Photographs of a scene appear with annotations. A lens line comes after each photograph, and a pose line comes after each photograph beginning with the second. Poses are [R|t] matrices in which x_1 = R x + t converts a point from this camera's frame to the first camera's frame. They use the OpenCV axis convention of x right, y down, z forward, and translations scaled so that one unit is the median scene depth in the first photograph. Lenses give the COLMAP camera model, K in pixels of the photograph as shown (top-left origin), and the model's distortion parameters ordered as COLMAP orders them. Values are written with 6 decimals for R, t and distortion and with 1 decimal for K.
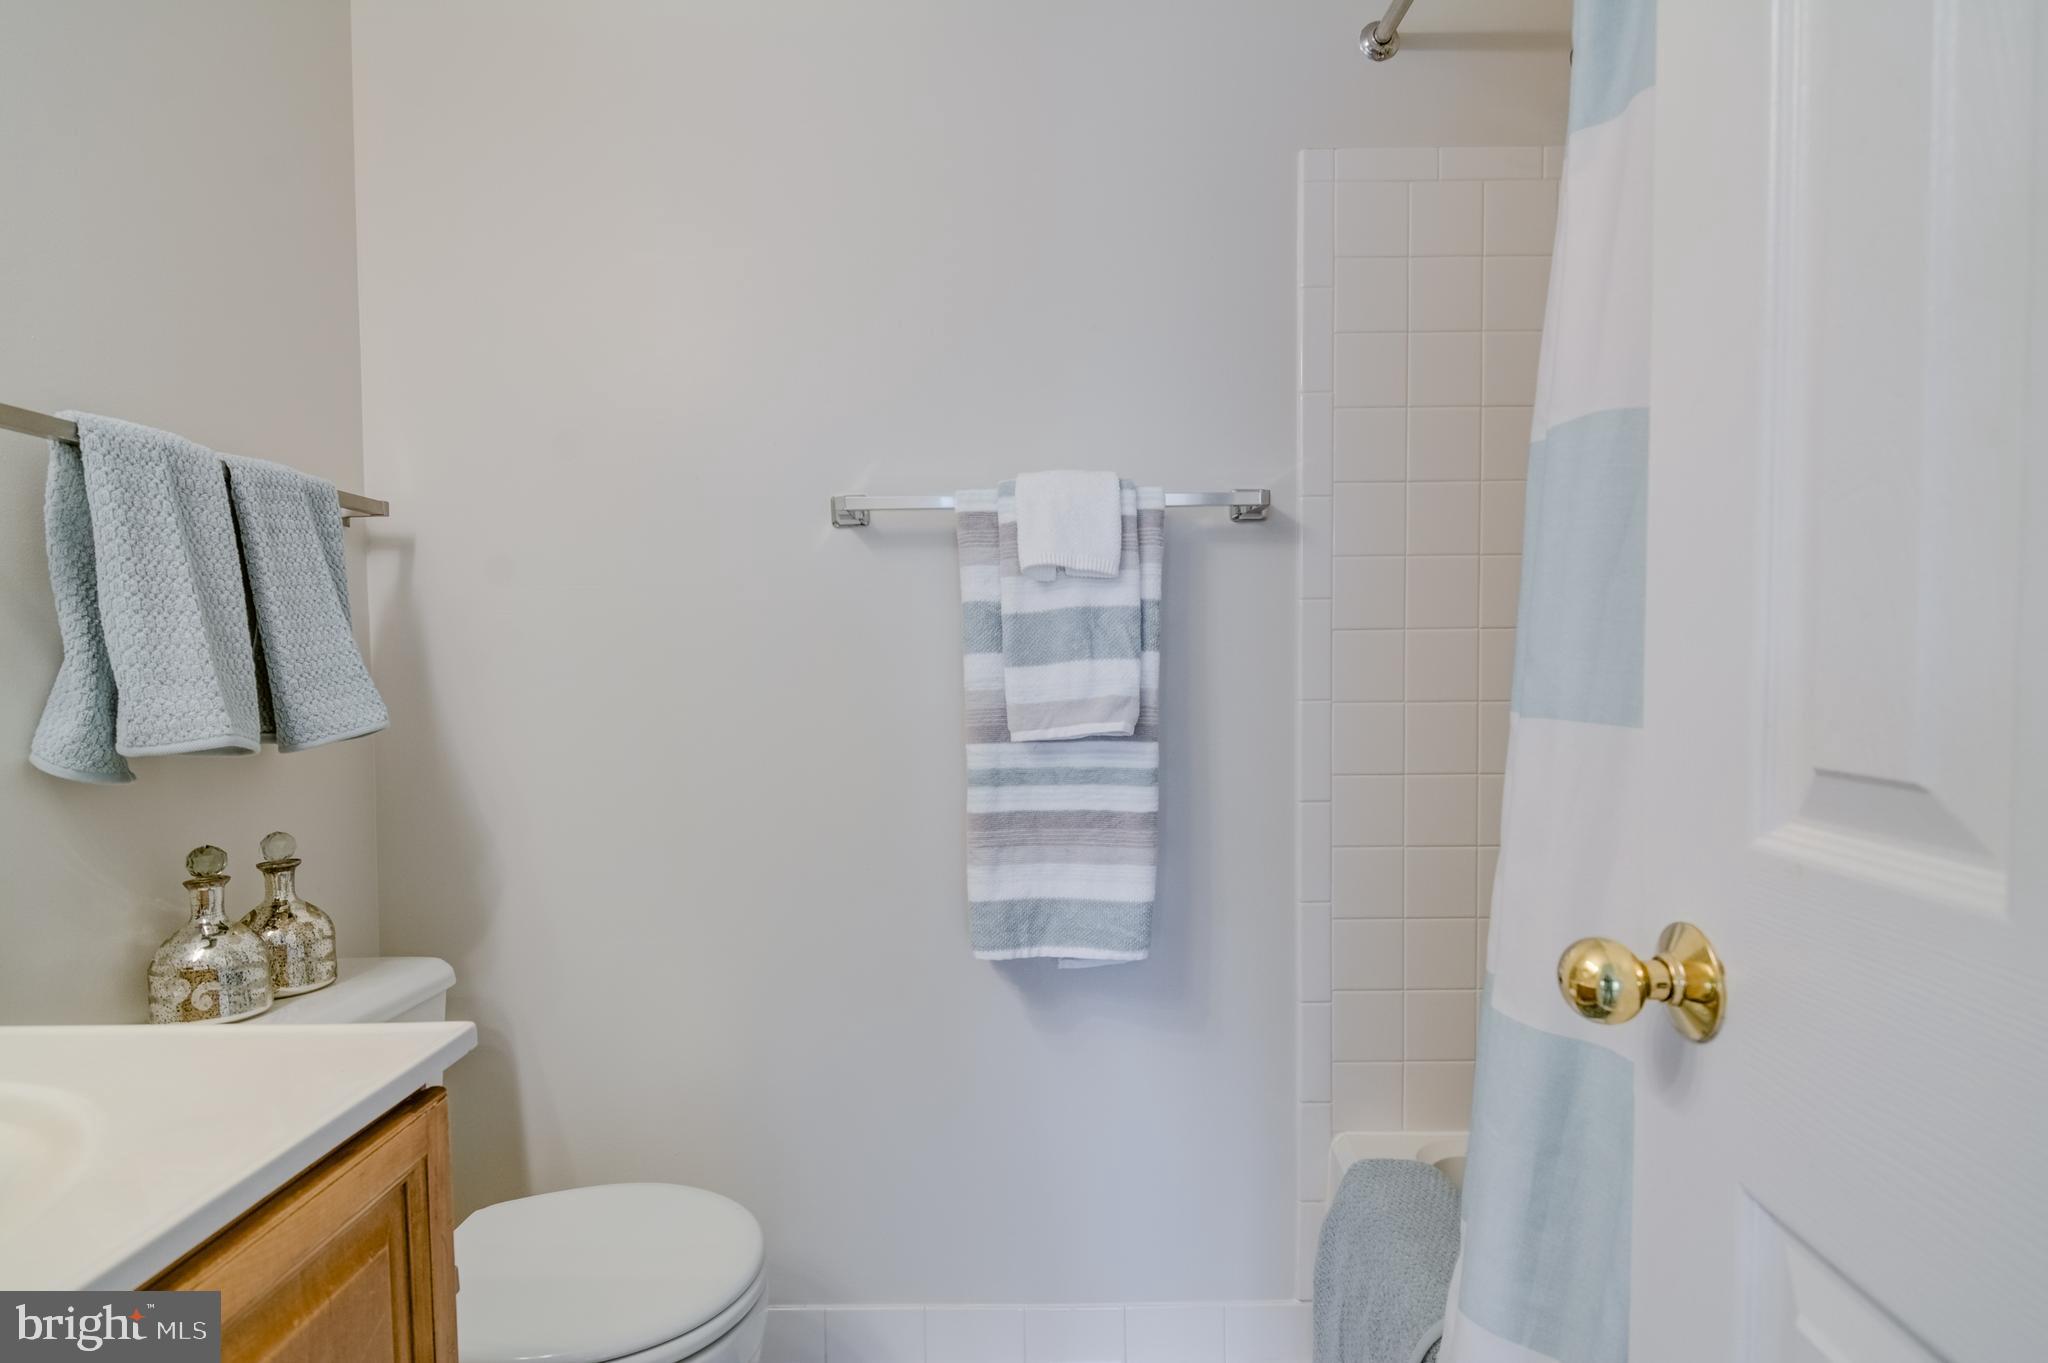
lens RADIAL K [[981.5, 0, 1016.8], [0, 981.5, 698.7], [0, 0, 1]] dist [0.021553, -0.009875]
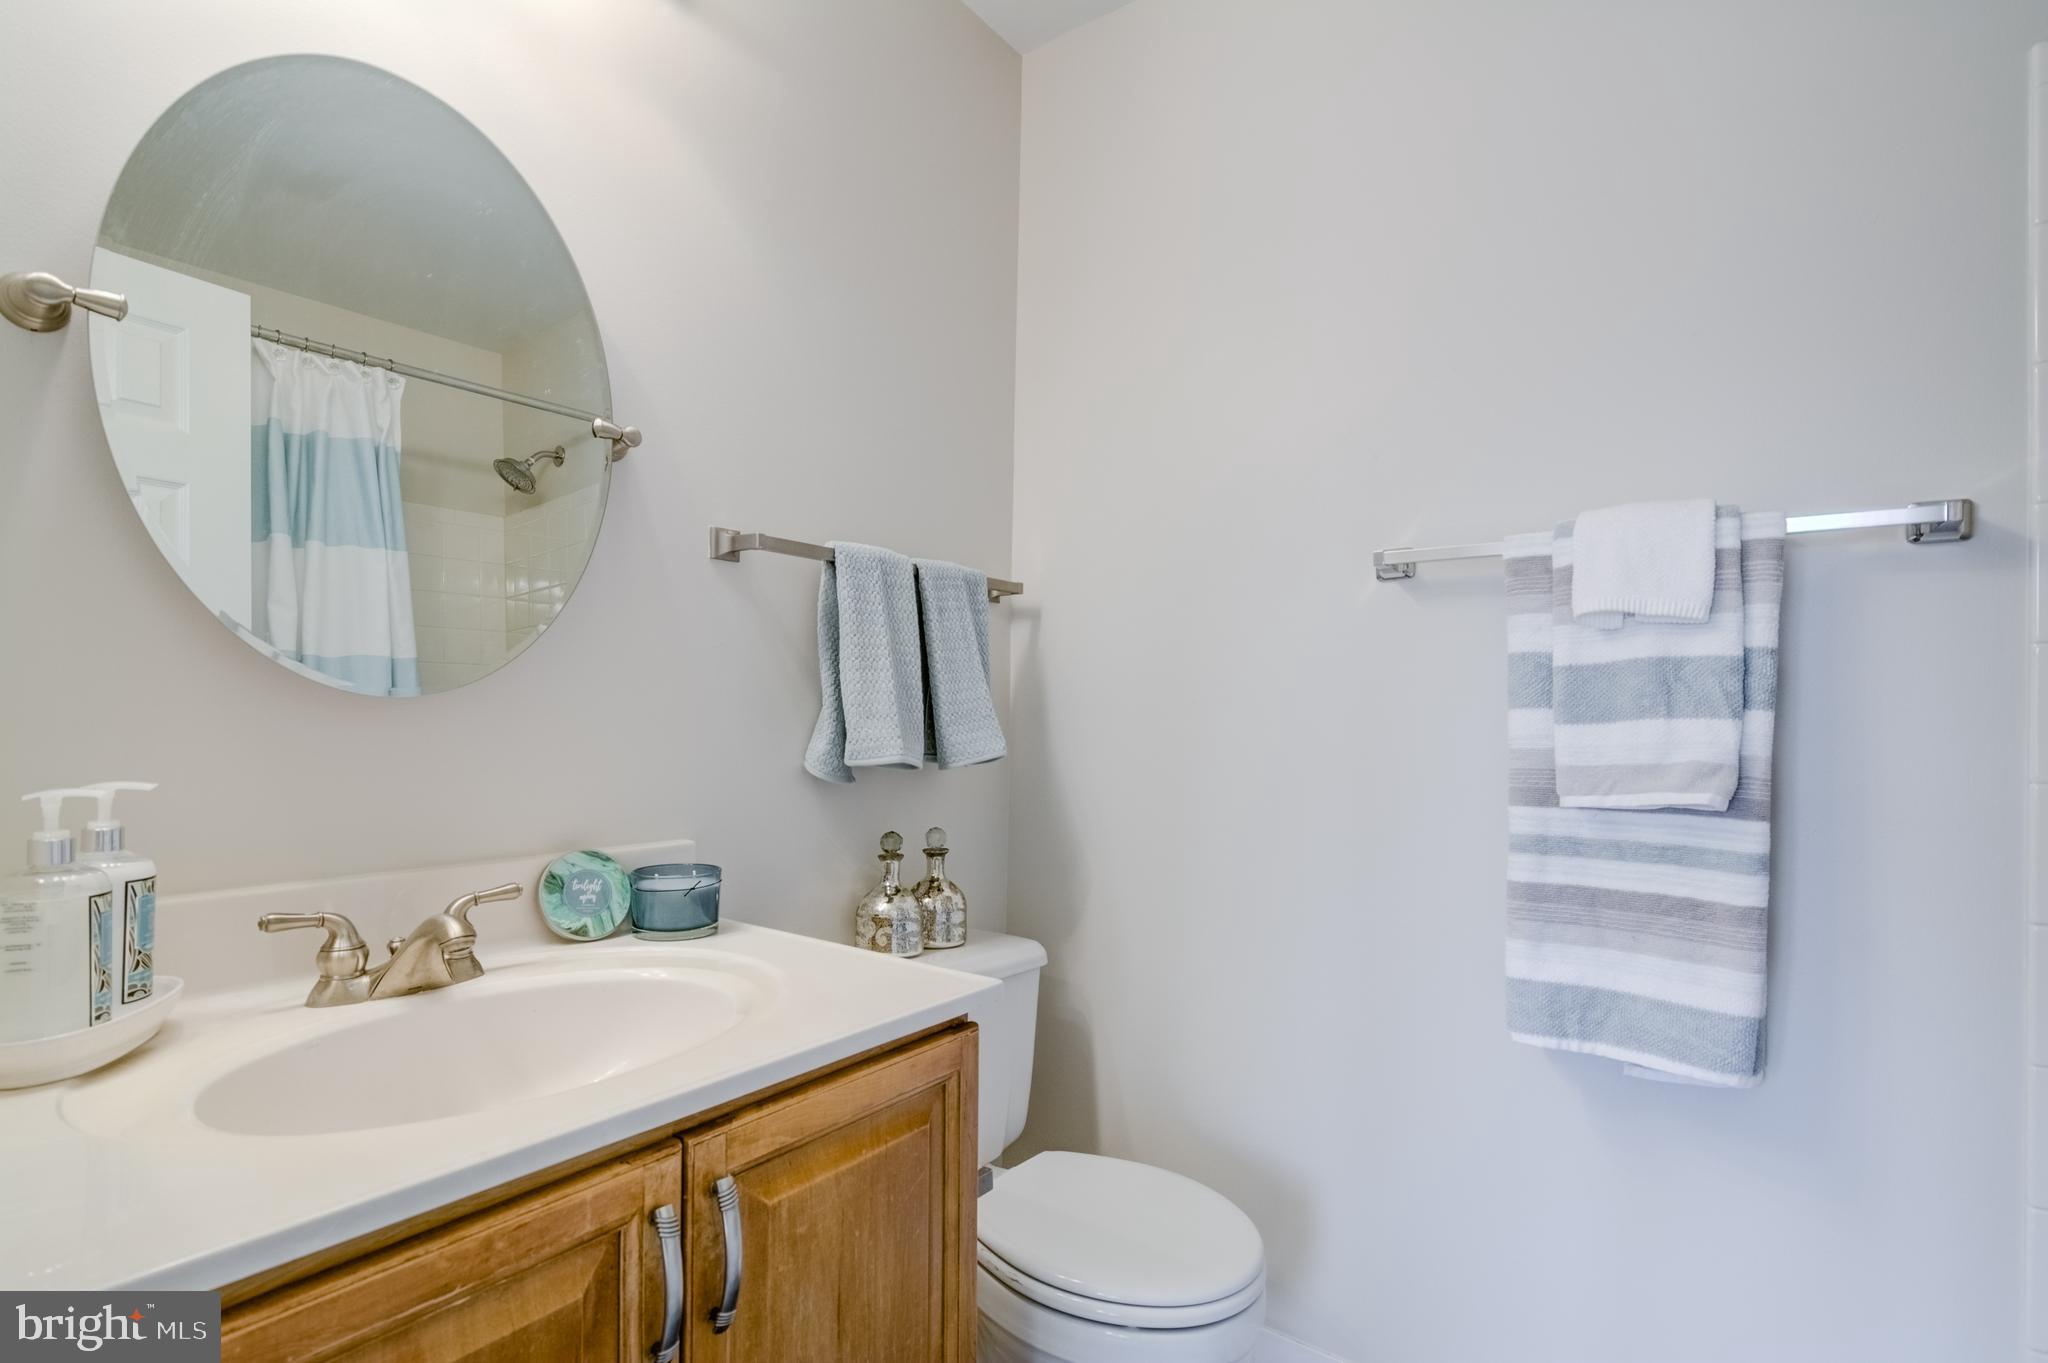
lens RADIAL K [[981.5, 0, 1020.9], [0, 981.5, 698.9], [0, 0, 1]] dist [0.021553, -0.009875]
pose [[0.804116, 0.015268, -0.594276, 0.134690], [-0.043626, 0.998490, -0.033378, -0.003274], [0.592869, 0.052766, 0.803568, -0.032871]]
